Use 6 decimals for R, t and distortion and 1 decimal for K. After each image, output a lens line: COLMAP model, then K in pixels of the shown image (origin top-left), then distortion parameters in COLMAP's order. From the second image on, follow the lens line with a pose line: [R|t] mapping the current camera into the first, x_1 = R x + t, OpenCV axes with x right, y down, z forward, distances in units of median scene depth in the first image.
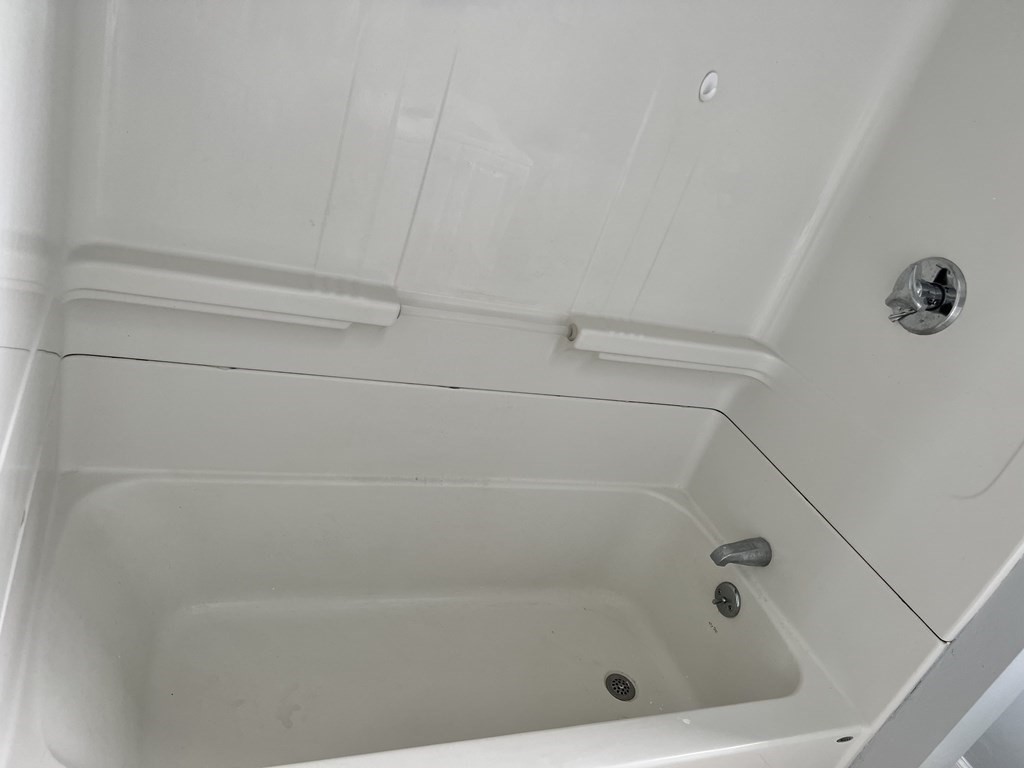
lens RADIAL K [[765.0, 0, 508.5], [0, 765.0, 378.4], [0, 0, 1]] dist [0.065345, -0.084240]
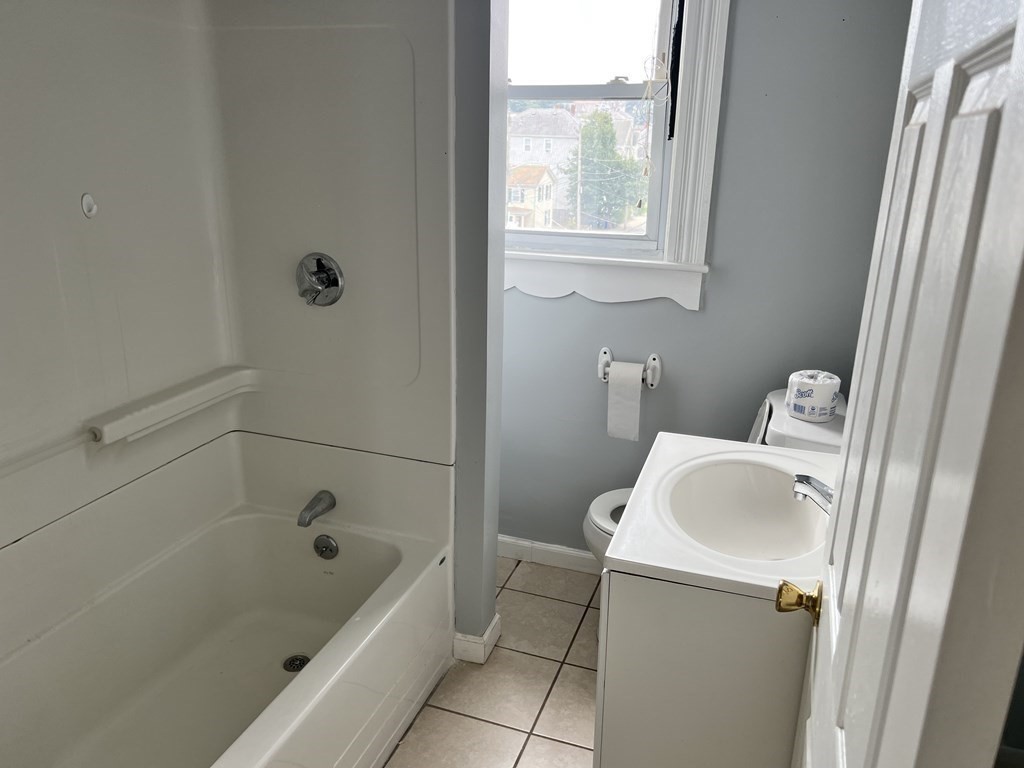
lens RADIAL K [[765.0, 0, 508.5], [0, 765.0, 378.4], [0, 0, 1]] dist [0.065345, -0.084240]
pose [[0.618159, -0.493497, 0.611834, -0.192887], [0.514005, 0.842664, 0.160362, 0.000420], [-0.594709, 0.215357, 0.774560, -0.260362]]
